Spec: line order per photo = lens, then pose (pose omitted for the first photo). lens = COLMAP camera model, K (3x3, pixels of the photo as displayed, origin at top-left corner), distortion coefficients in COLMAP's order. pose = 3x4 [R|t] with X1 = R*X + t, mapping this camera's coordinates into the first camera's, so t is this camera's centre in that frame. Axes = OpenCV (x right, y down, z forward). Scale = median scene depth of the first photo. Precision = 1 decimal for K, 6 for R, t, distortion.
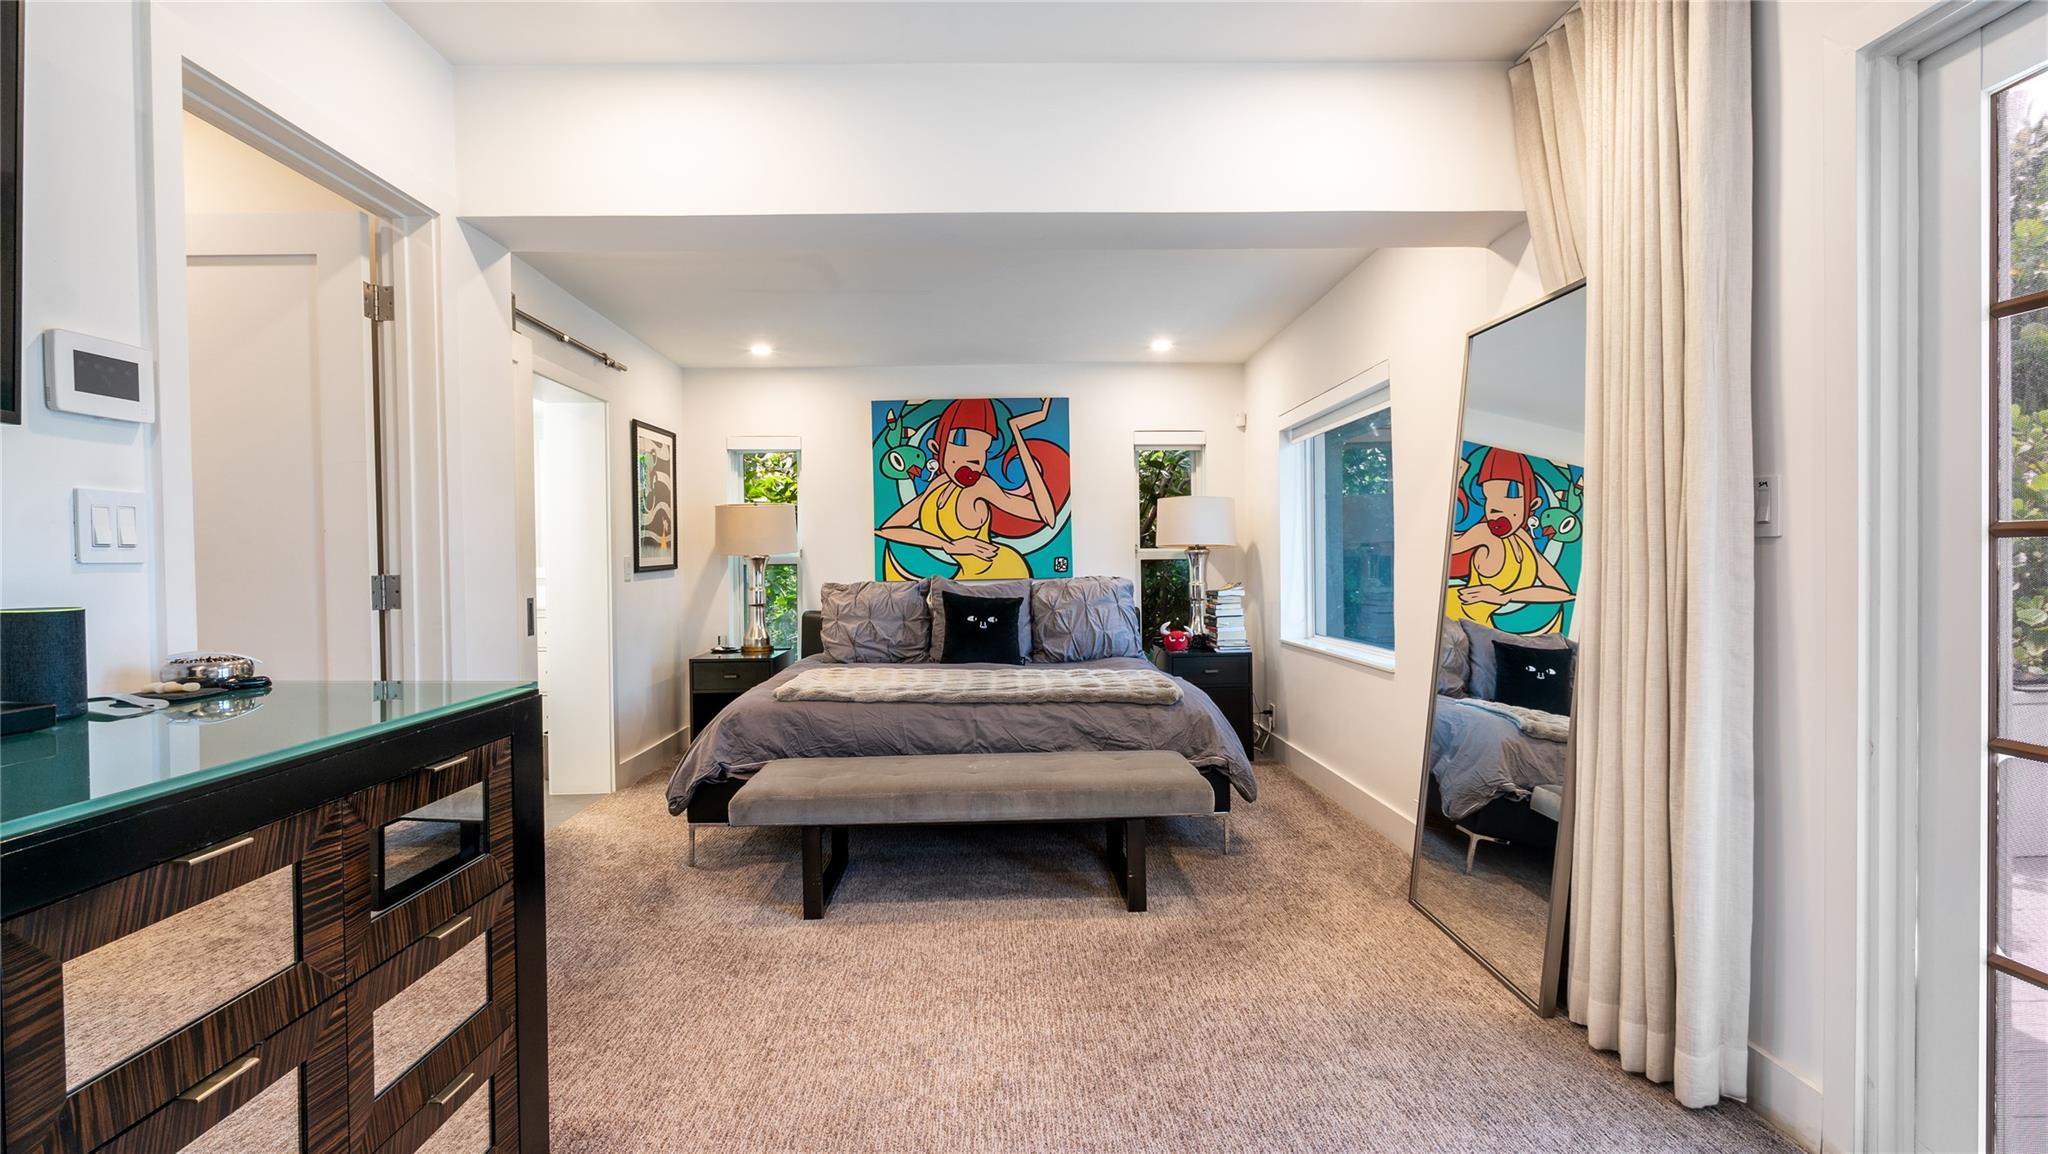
lens RADIAL K [[949.4, 0, 1020.1], [0, 949.4, 576.8], [0, 0, 1]] dist [-0.009382, 0.001498]
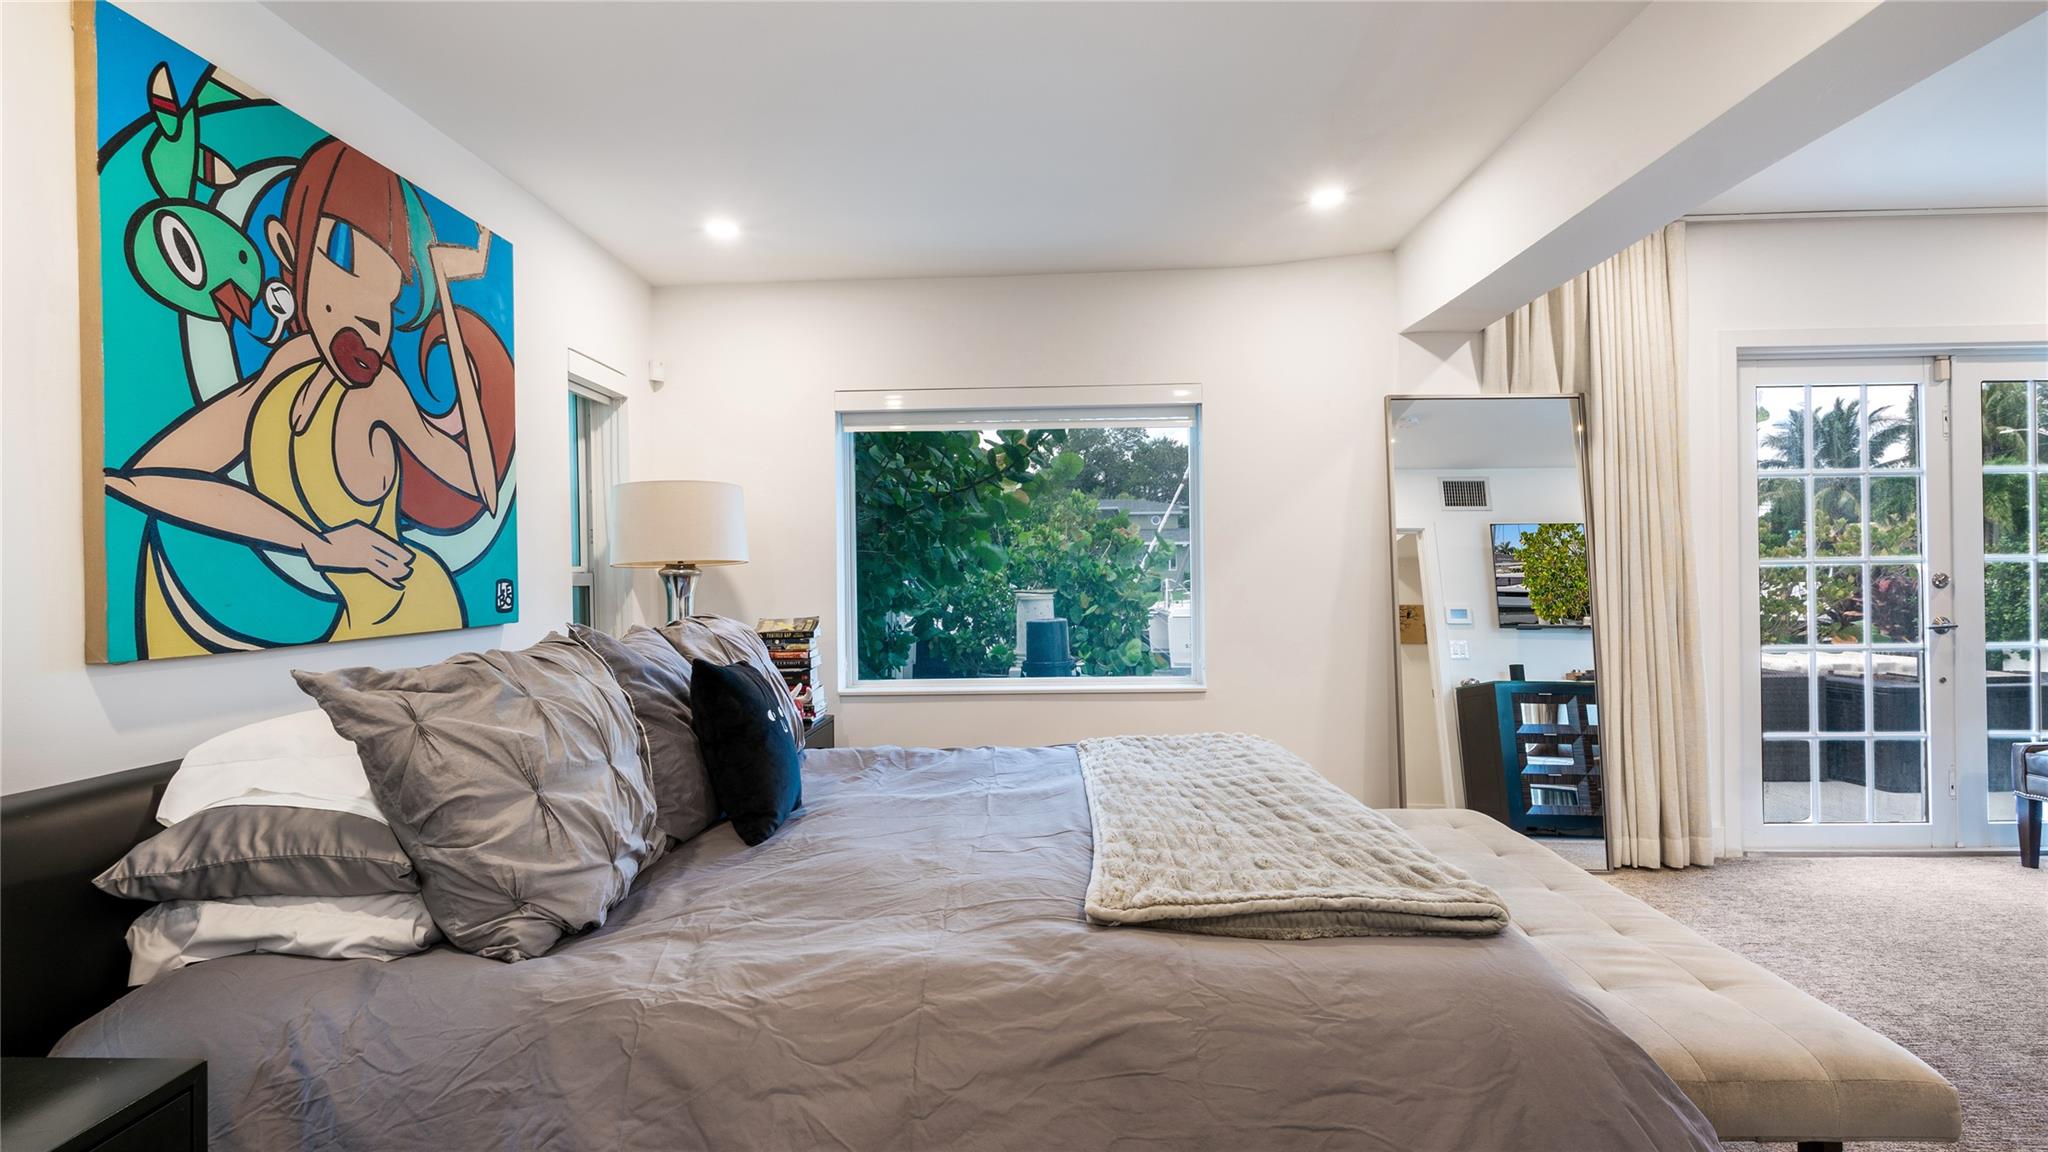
lens RADIAL K [[948.8, 0, 1013.5], [0, 948.8, 575.7], [0, 0, 1]] dist [-0.007781, 0.000930]
pose [[0.059631, 0.012921, 0.998137, -0.418204], [0.029521, 0.999456, -0.014702, -0.009055], [-0.997784, 0.030342, 0.059217, 0.751894]]
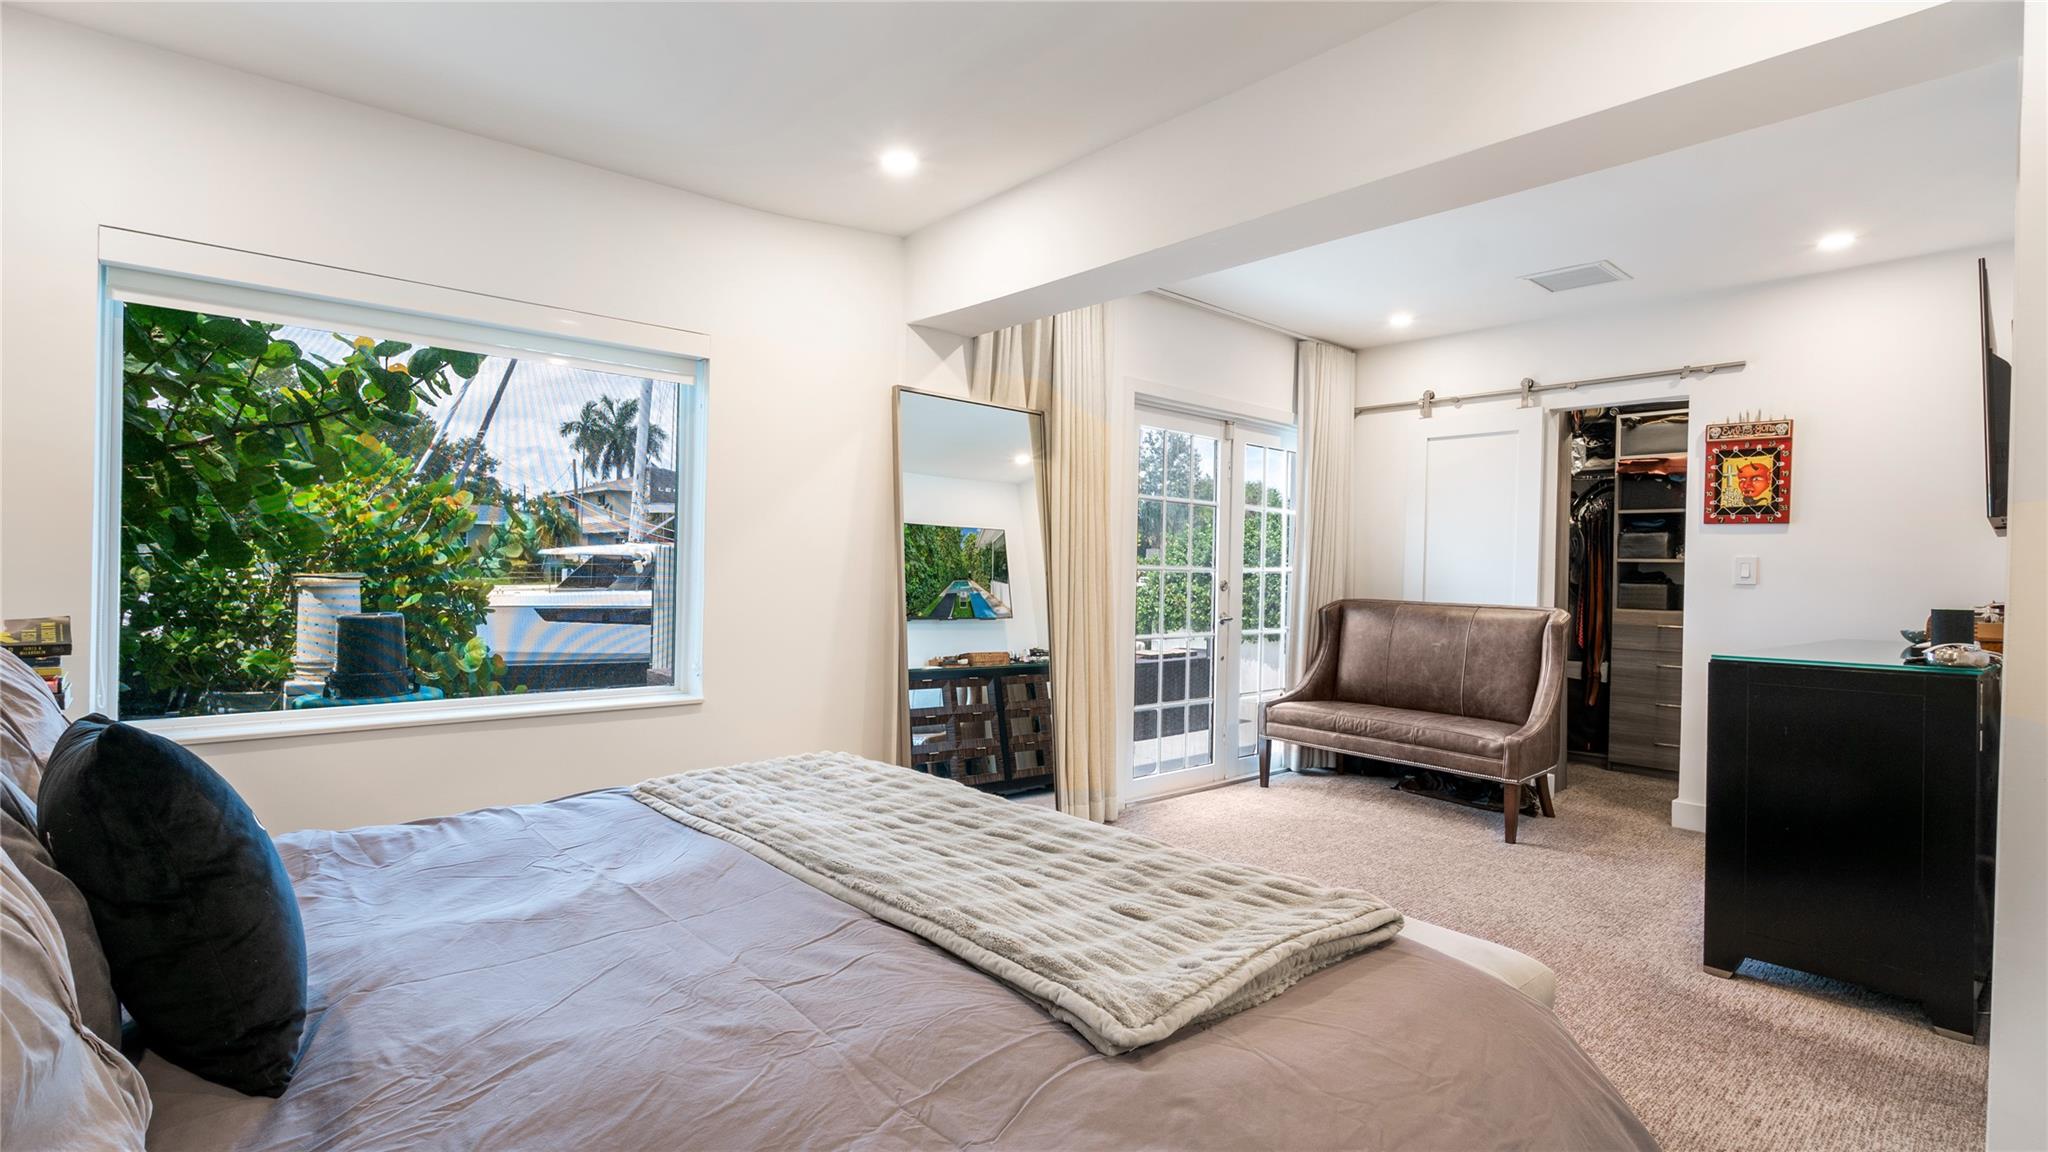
lens RADIAL K [[948.8, 0, 1027.0], [0, 948.8, 575.6], [0, 0, 1]] dist [-0.007781, 0.000930]
pose [[-0.645360, -0.005291, 0.763860, -0.293983], [0.000603, 0.999972, 0.007436, -0.012590], [-0.763878, 0.005259, -0.645339, 0.874710]]
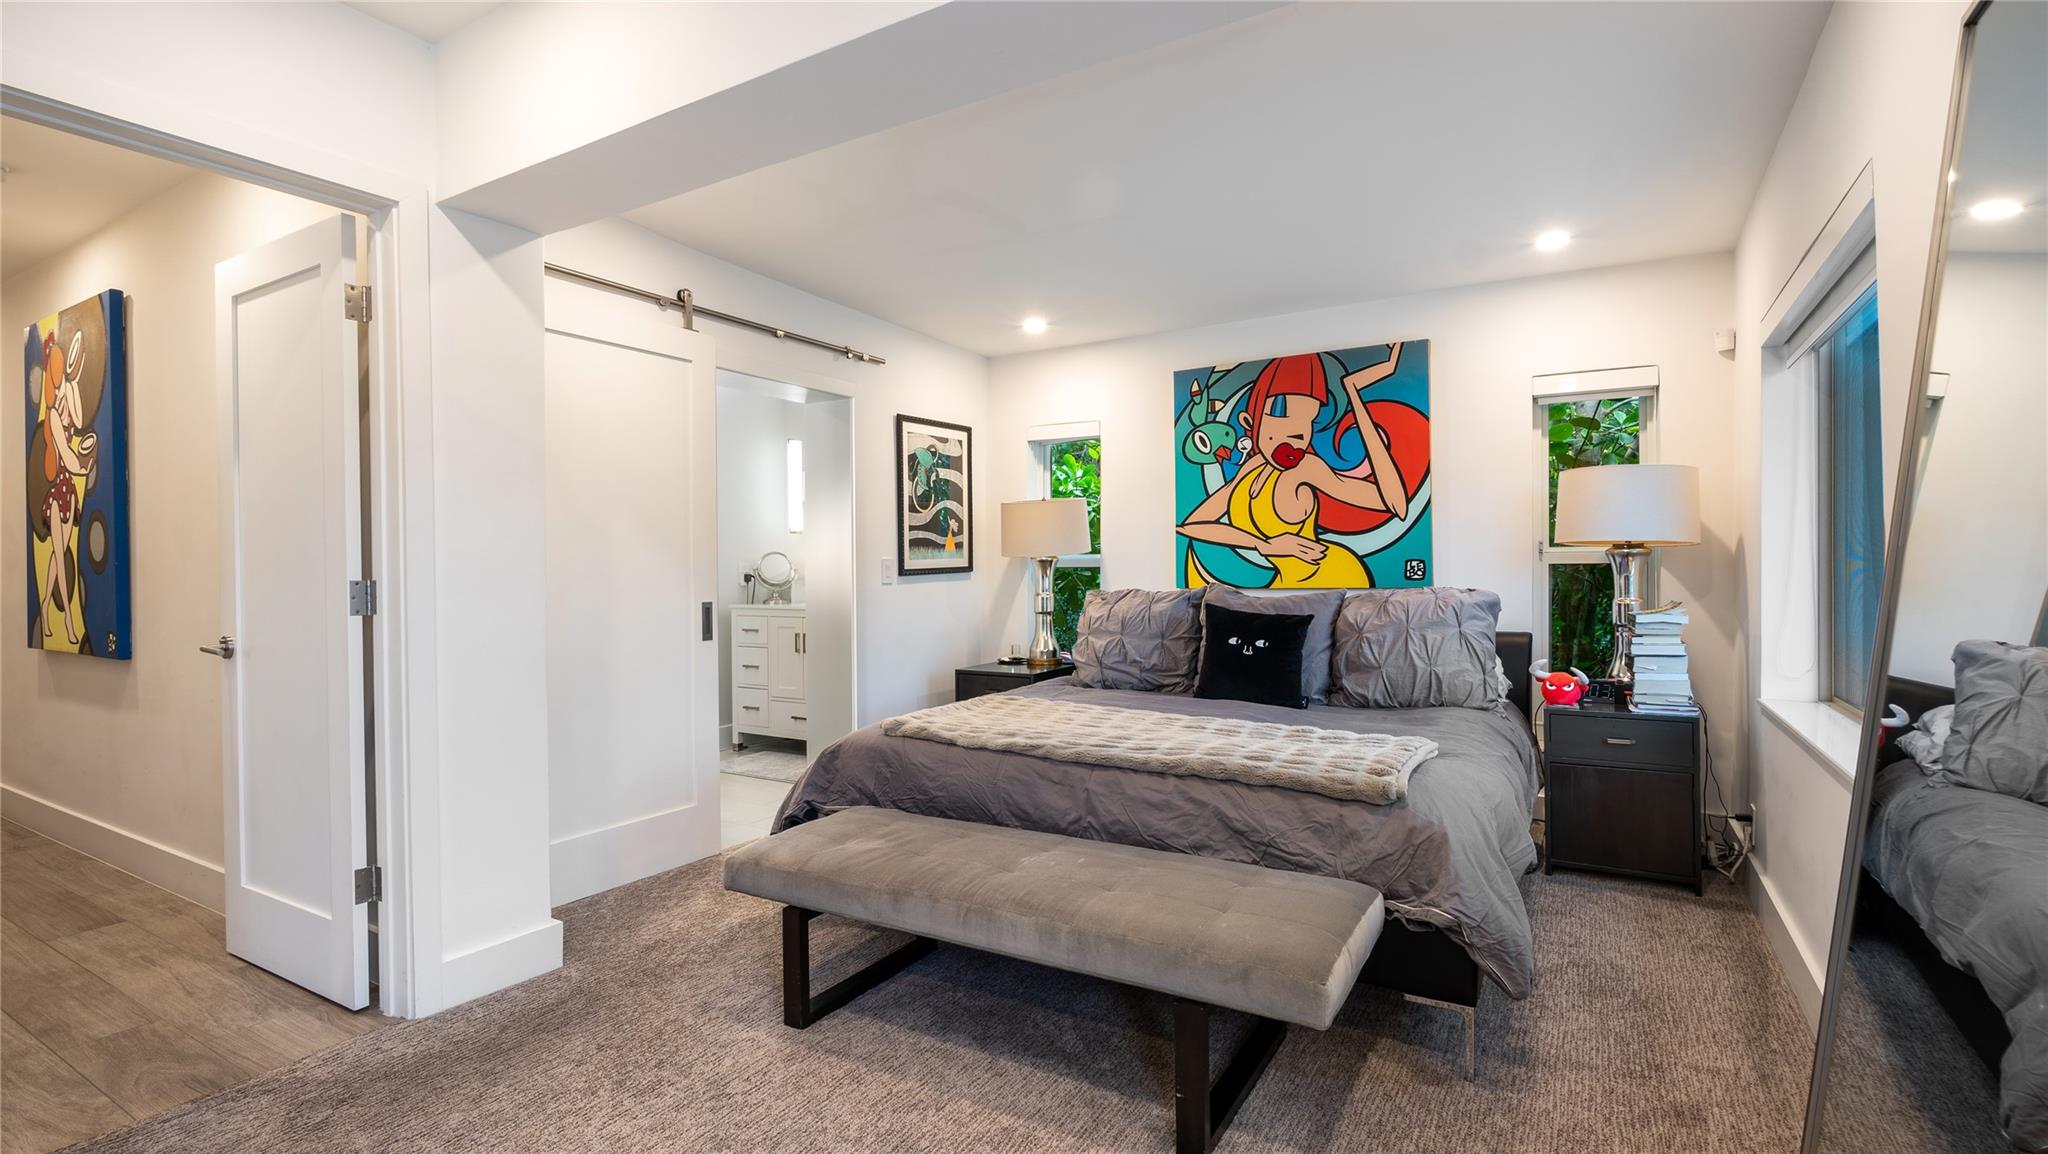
lens RADIAL K [[949.4, 0, 1019.5], [0, 949.4, 575.9], [0, 0, 1]] dist [-0.009382, 0.001498]
pose [[0.841676, 0.010660, -0.539877, 0.186556], [-0.010978, 0.999936, 0.002630, -0.007106], [0.539871, 0.003713, 0.841740, 0.234196]]
